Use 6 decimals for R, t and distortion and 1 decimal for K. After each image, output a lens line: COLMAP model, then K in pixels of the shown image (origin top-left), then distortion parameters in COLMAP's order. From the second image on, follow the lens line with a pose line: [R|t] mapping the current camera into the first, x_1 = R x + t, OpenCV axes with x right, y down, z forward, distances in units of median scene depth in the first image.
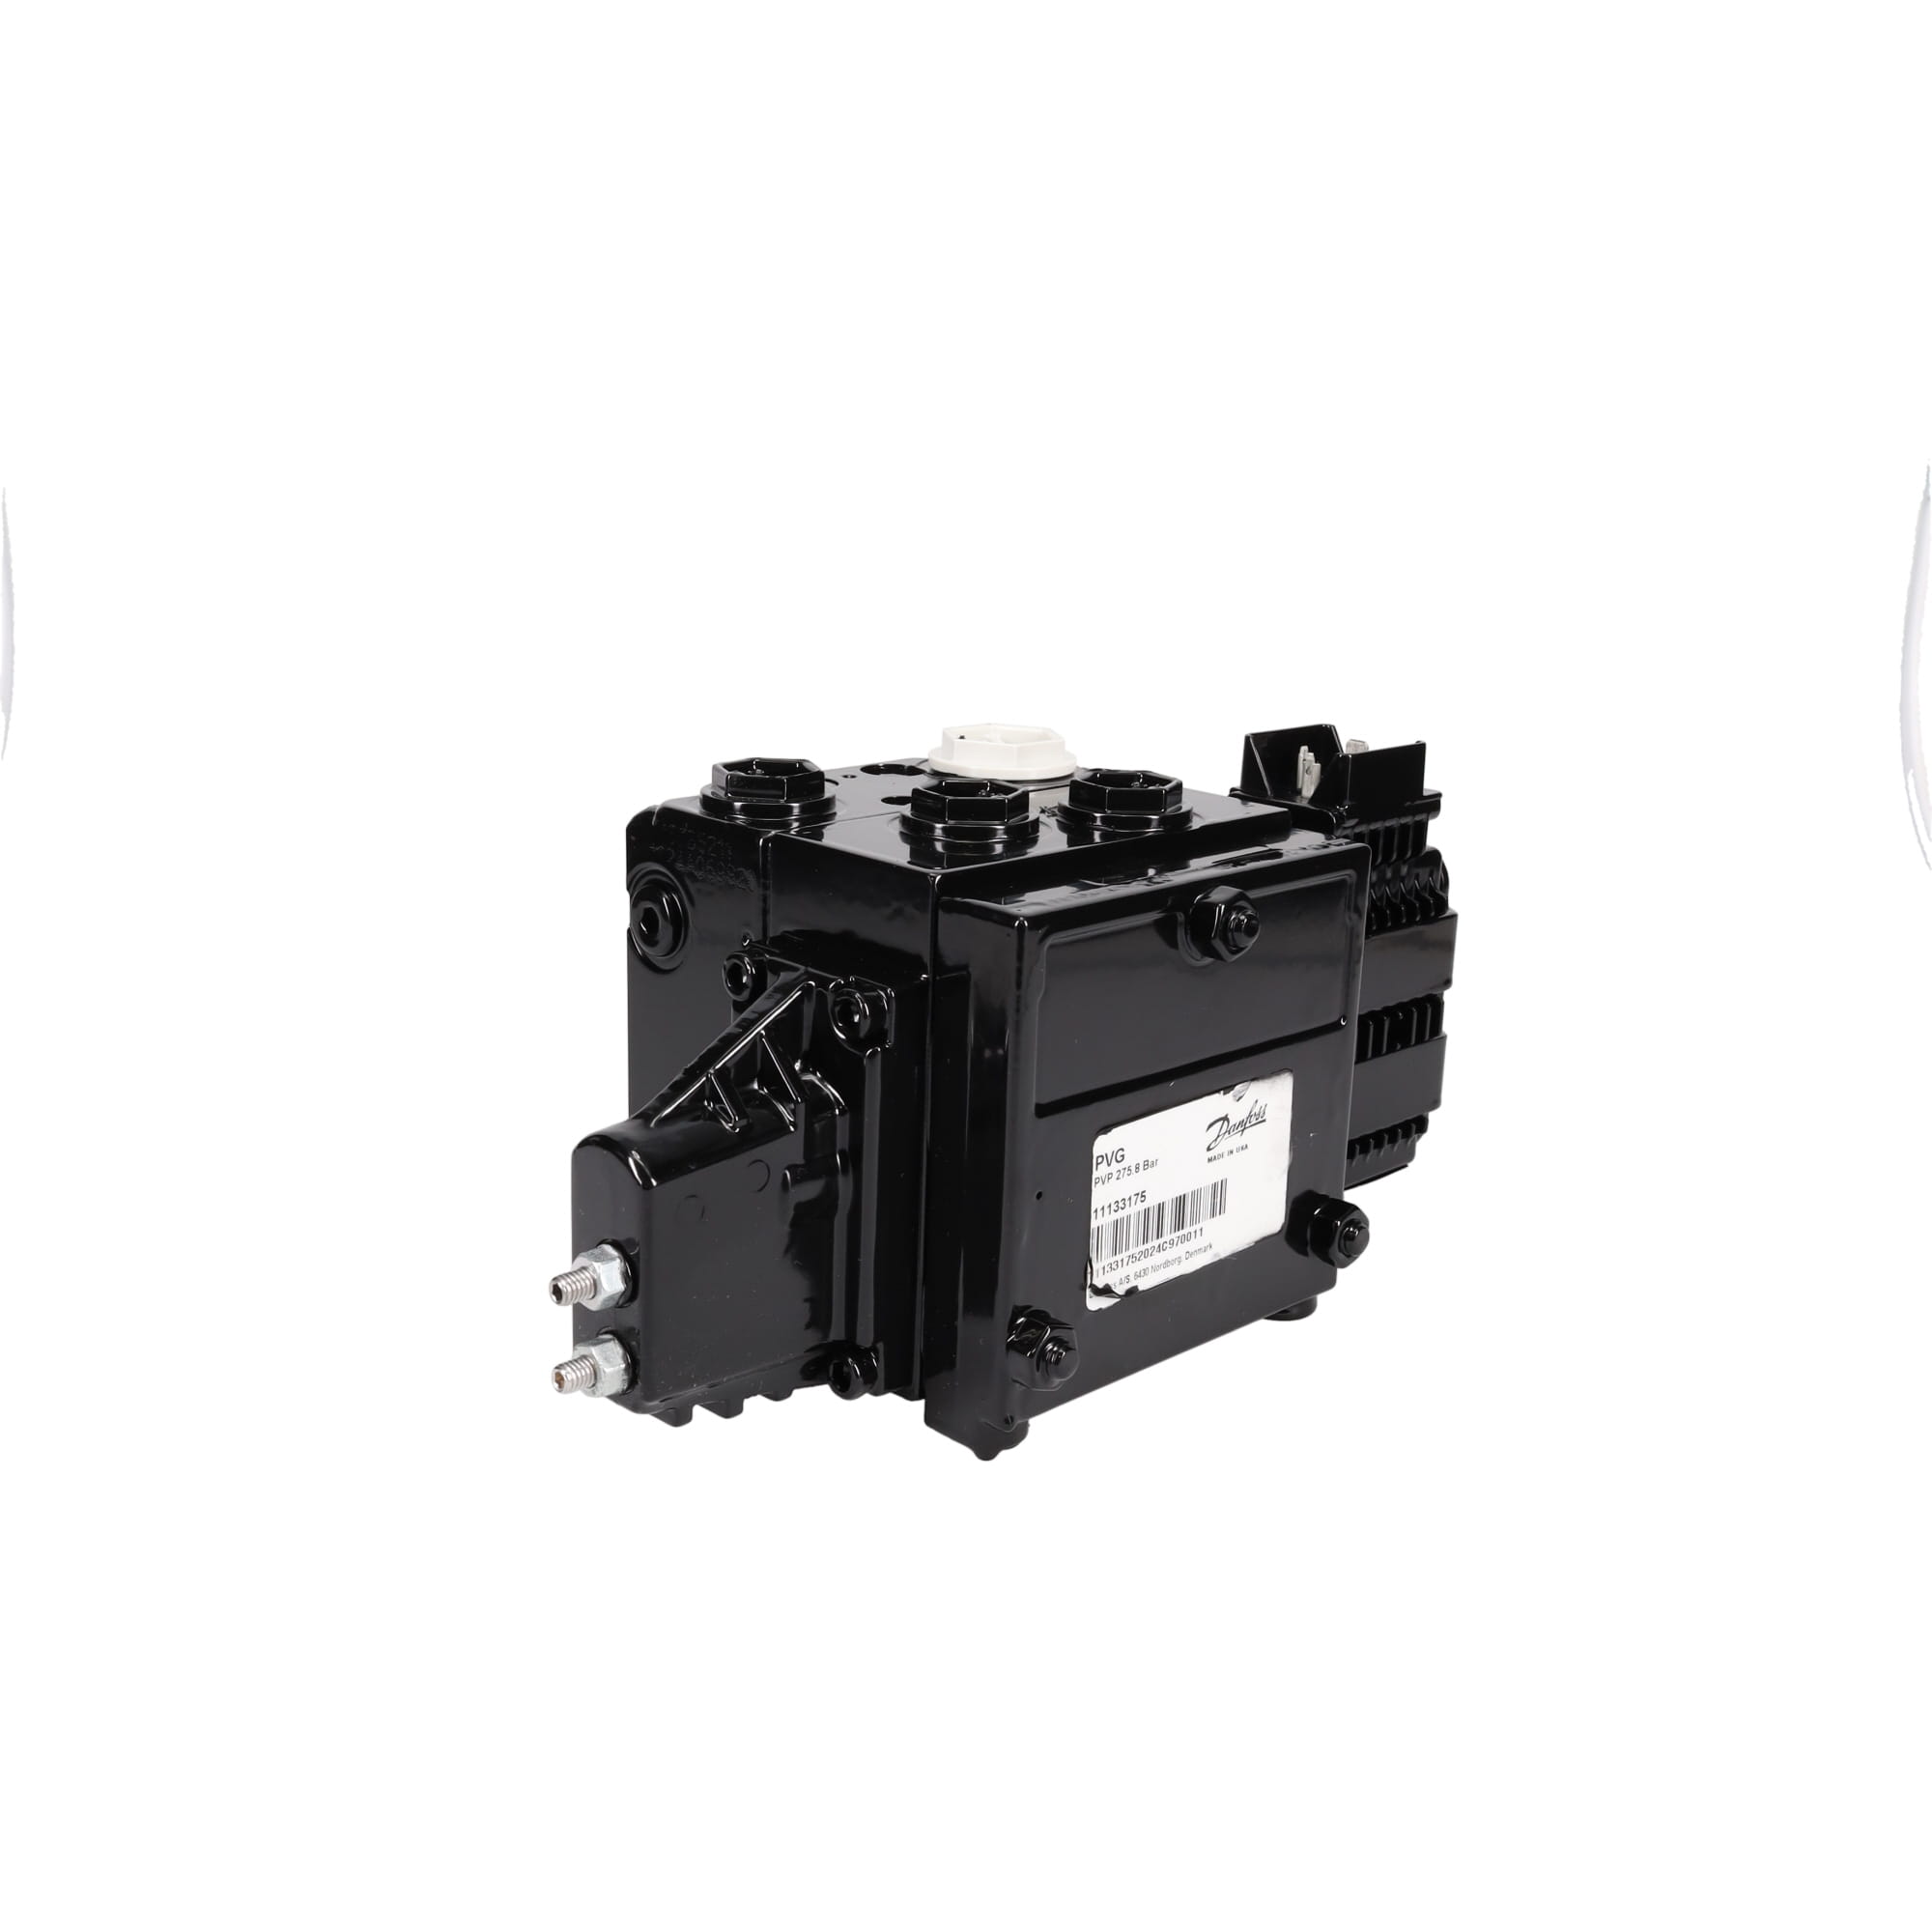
lens RADIAL K [[2248.6, 0, 907.3], [0, 2248.6, 1006.7], [0, 0, 1]] dist [0.091282, 0.000000]
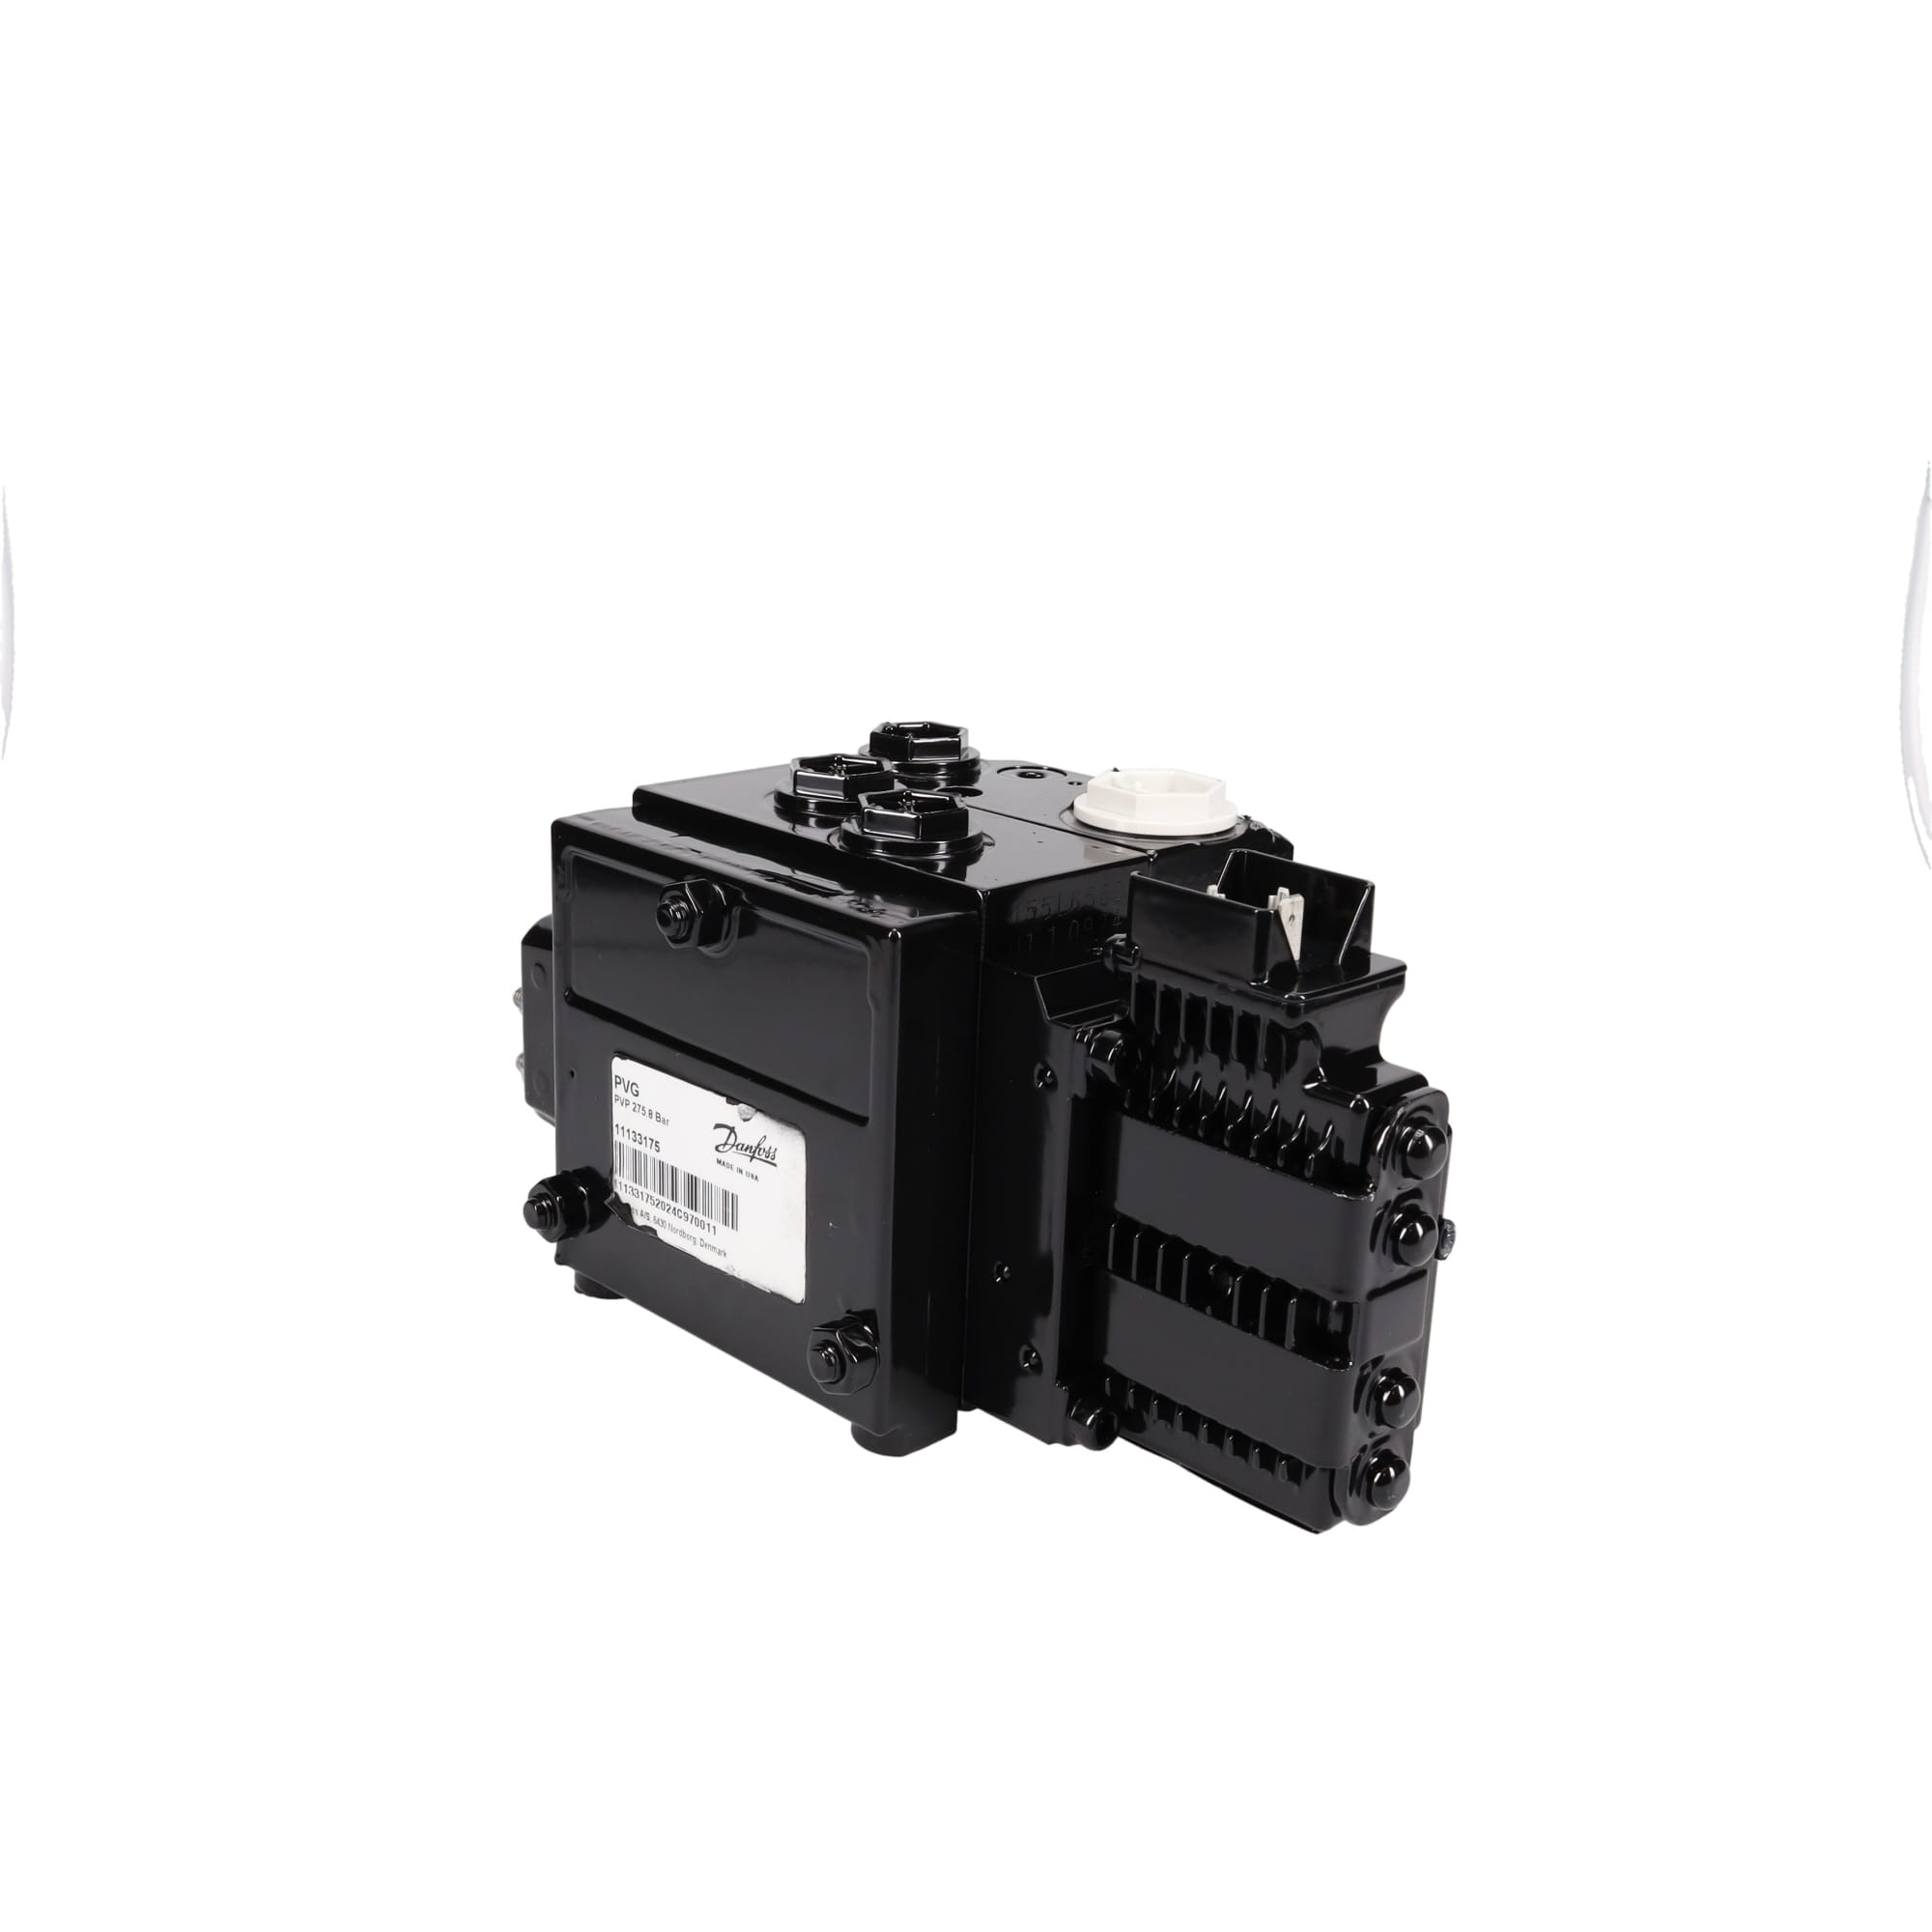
lens RADIAL K [[2248.6, 0, 961.2], [0, 2248.6, 974.9], [0, 0, 1]] dist [0.091282, 0.000000]
pose [[0.028350, 0.283513, -0.958549, 1.057717], [-0.307082, 0.915034, 0.261560, -0.295707], [0.951261, 0.286938, 0.113003, 0.973818]]
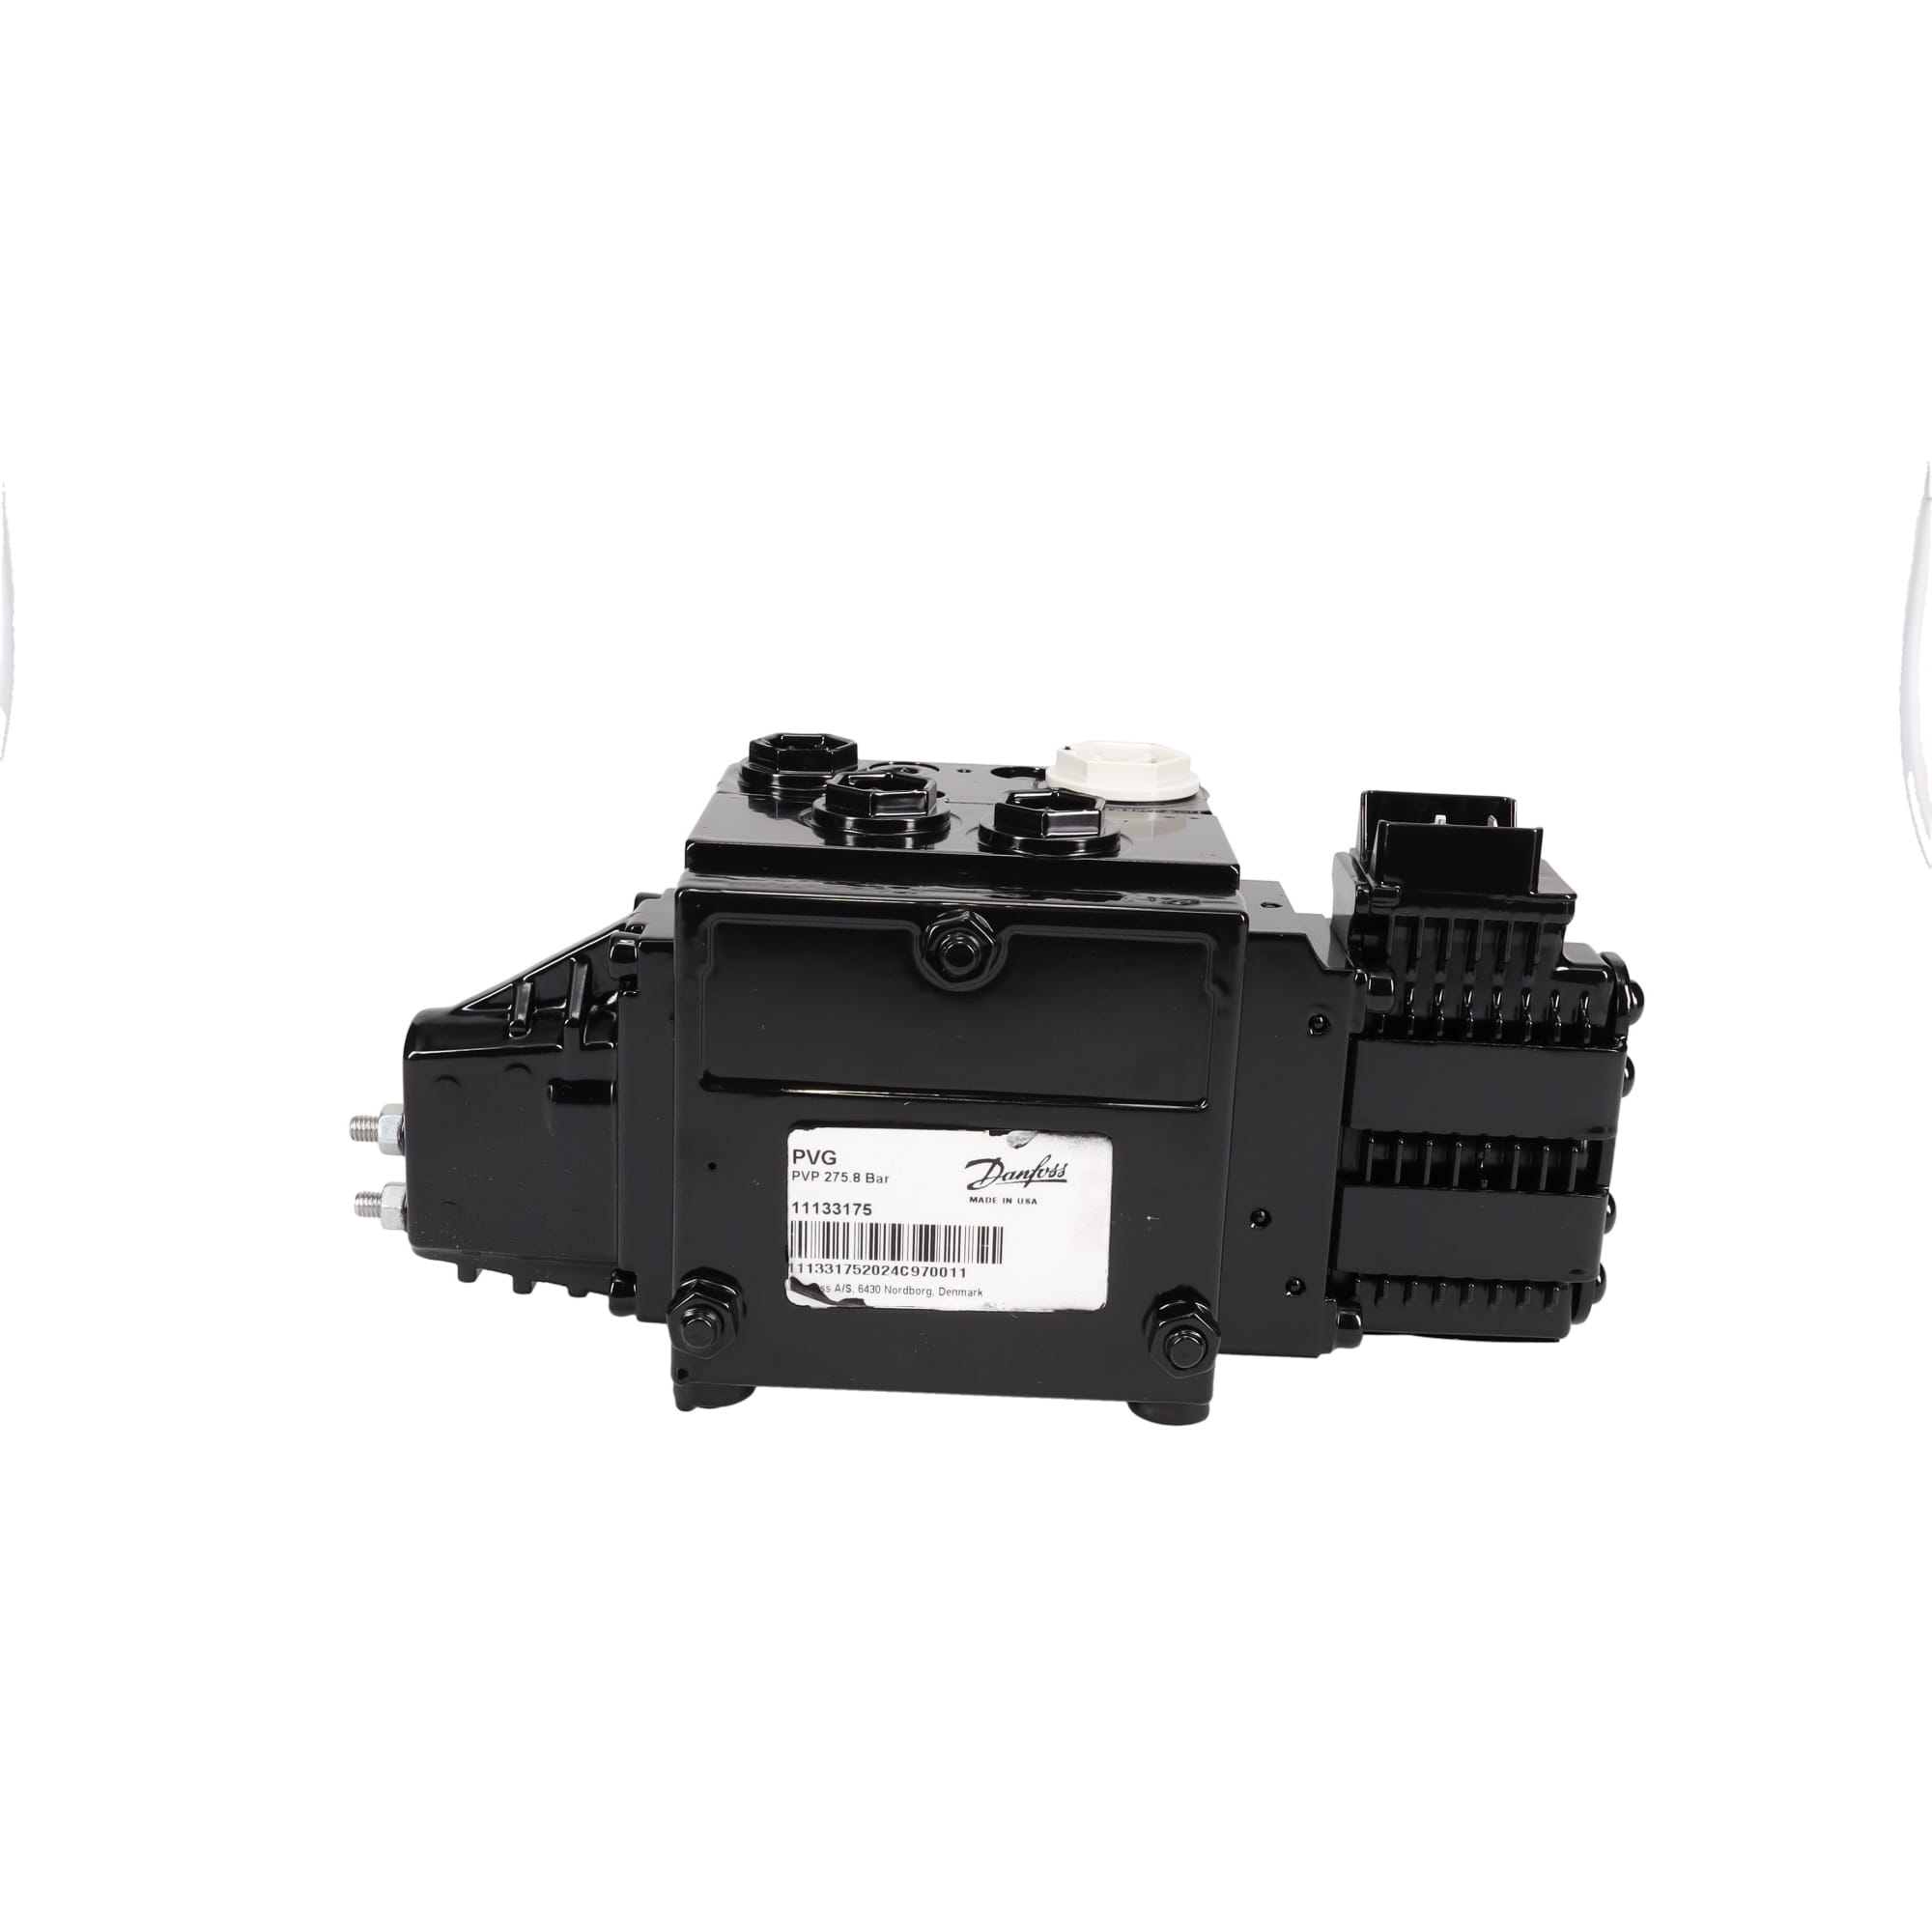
lens RADIAL K [[2248.6, 0, 1024.6], [0, 2248.6, 1066.9], [0, 0, 1]] dist [0.091282, 0.000000]
pose [[0.729335, 0.233608, -0.643037, 0.746391], [-0.219662, 0.970093, 0.103283, -0.088114], [0.647934, 0.065923, 0.758838, 0.300091]]
